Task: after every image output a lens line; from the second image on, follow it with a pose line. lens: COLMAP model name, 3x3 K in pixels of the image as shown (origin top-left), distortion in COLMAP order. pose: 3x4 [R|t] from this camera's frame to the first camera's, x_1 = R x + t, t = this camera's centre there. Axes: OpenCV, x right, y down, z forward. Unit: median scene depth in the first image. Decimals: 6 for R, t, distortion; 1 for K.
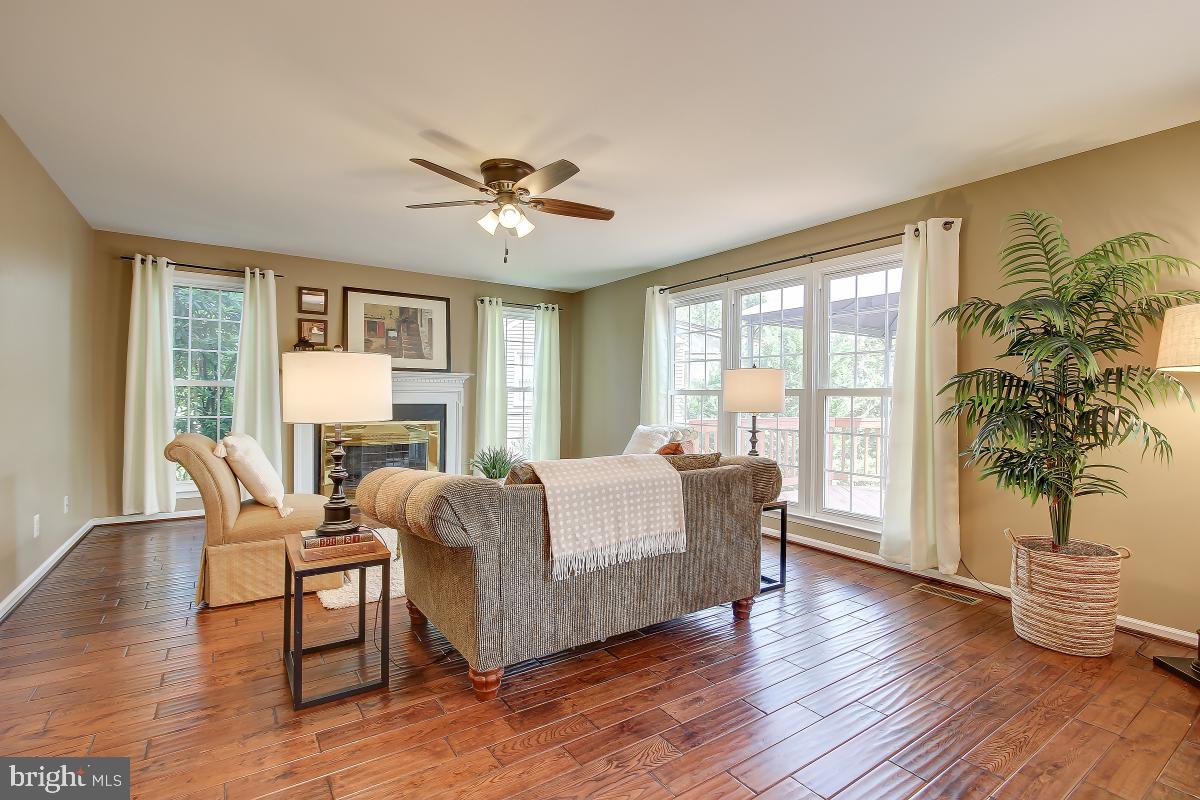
lens RADIAL K [[557.0, 0, 602.0], [0, 557.0, 400.3], [0, 0, 1]] dist [-0.017788, 0.002518]
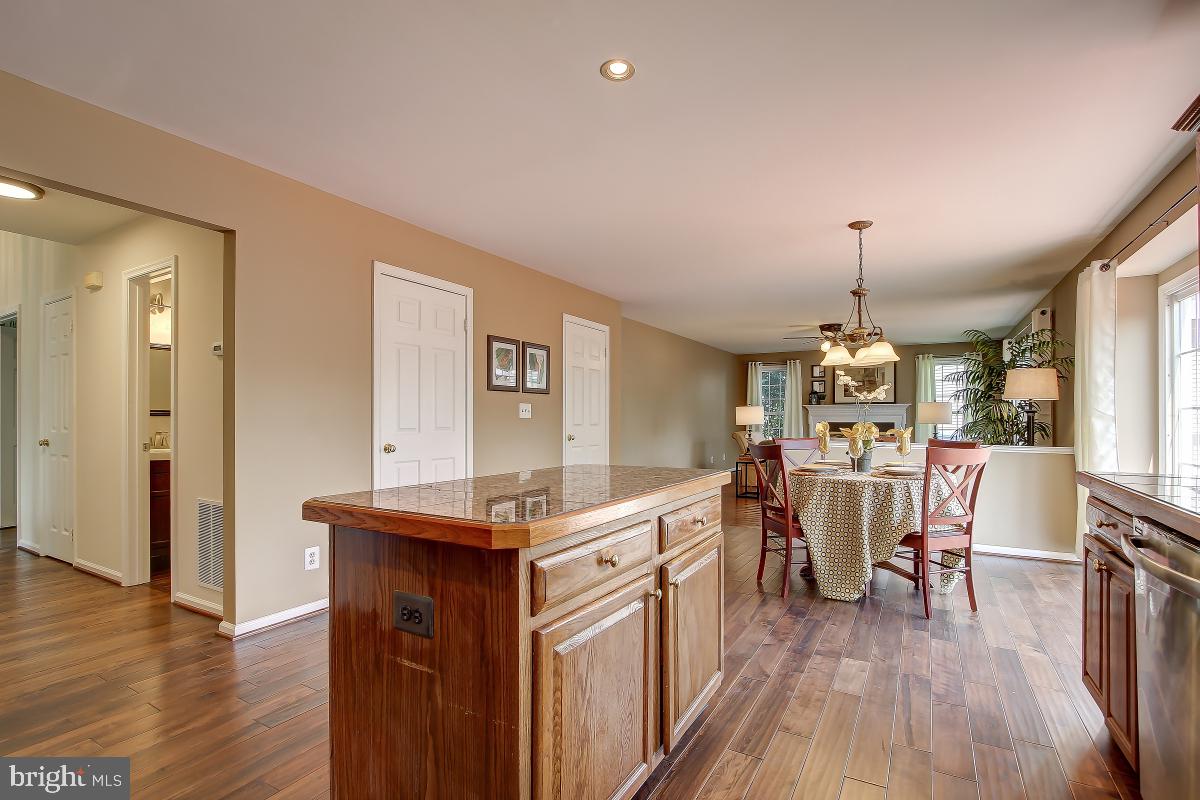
lens RADIAL K [[557.0, 0, 600.4], [0, 557.0, 407.9], [0, 0, 1]] dist [-0.017788, 0.002518]
pose [[0.432135, -0.029640, -0.901322, 1.185328], [0.001969, 0.999488, -0.031924, 0.020492], [0.901807, 0.012021, 0.431972, -0.728545]]
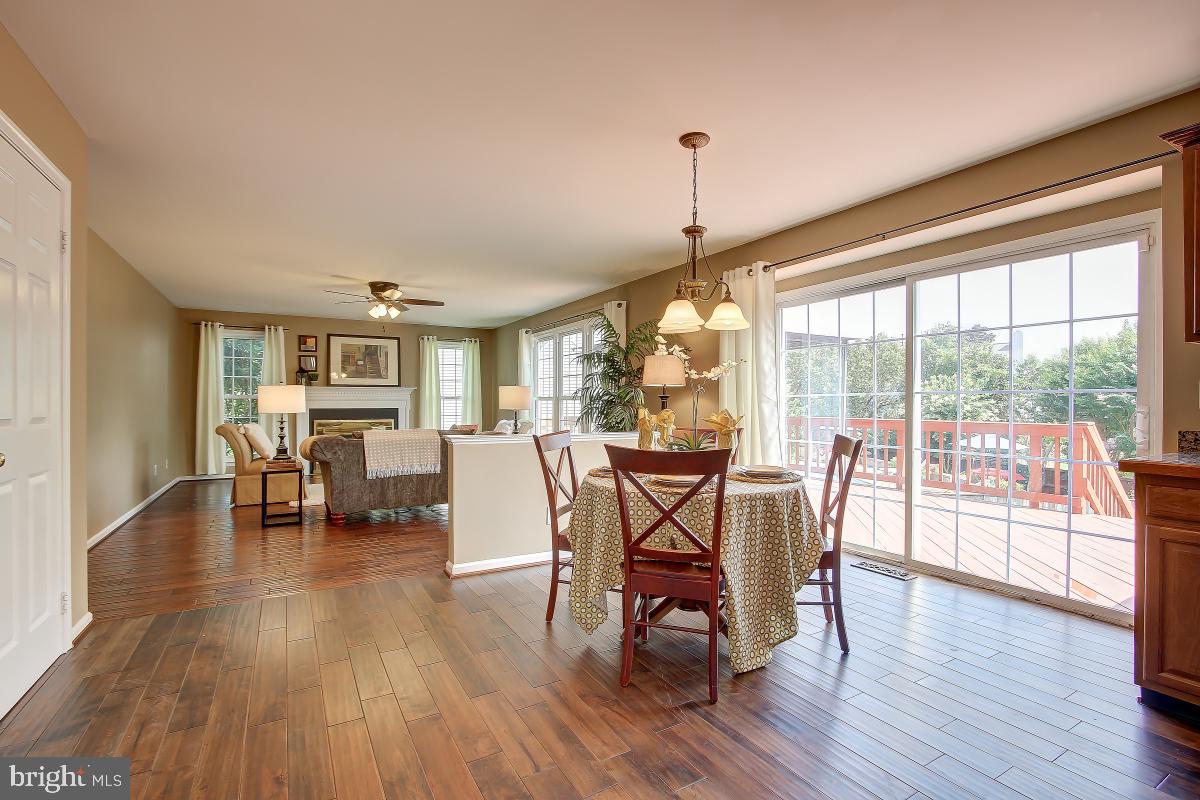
lens RADIAL K [[557.0, 0, 600.0], [0, 557.0, 403.1], [0, 0, 1]] dist [-0.017788, 0.002518]
pose [[0.996873, -0.011875, -0.078119, 0.534548], [0.011407, 0.999914, -0.006426, 0.012341], [0.078189, 0.005515, 0.996923, -0.633060]]
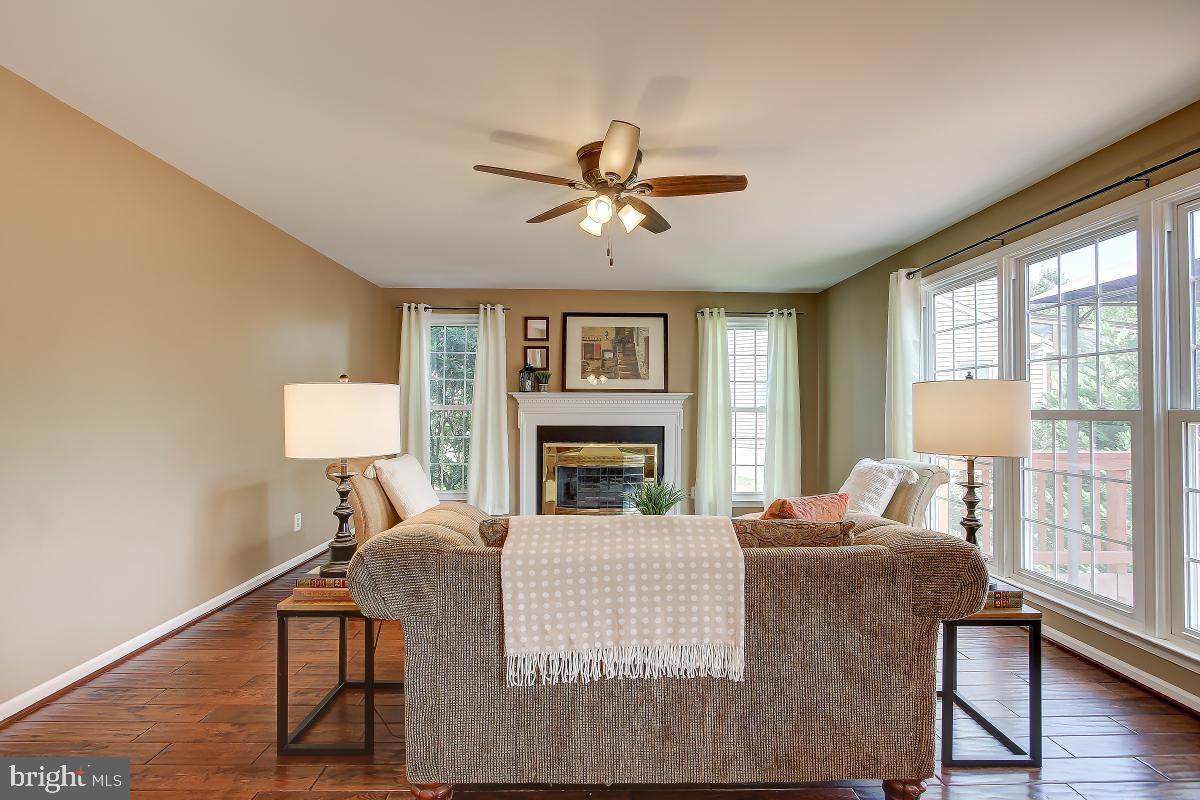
lens RADIAL K [[557.0, 0, 600.0], [0, 557.0, 399.3], [0, 0, 1]] dist [-0.017788, 0.002518]
pose [[0.836792, -0.017041, -0.547255, 0.203786], [0.000090, 0.999520, -0.030986, -0.013624], [0.547520, 0.025880, 0.836392, 0.218028]]
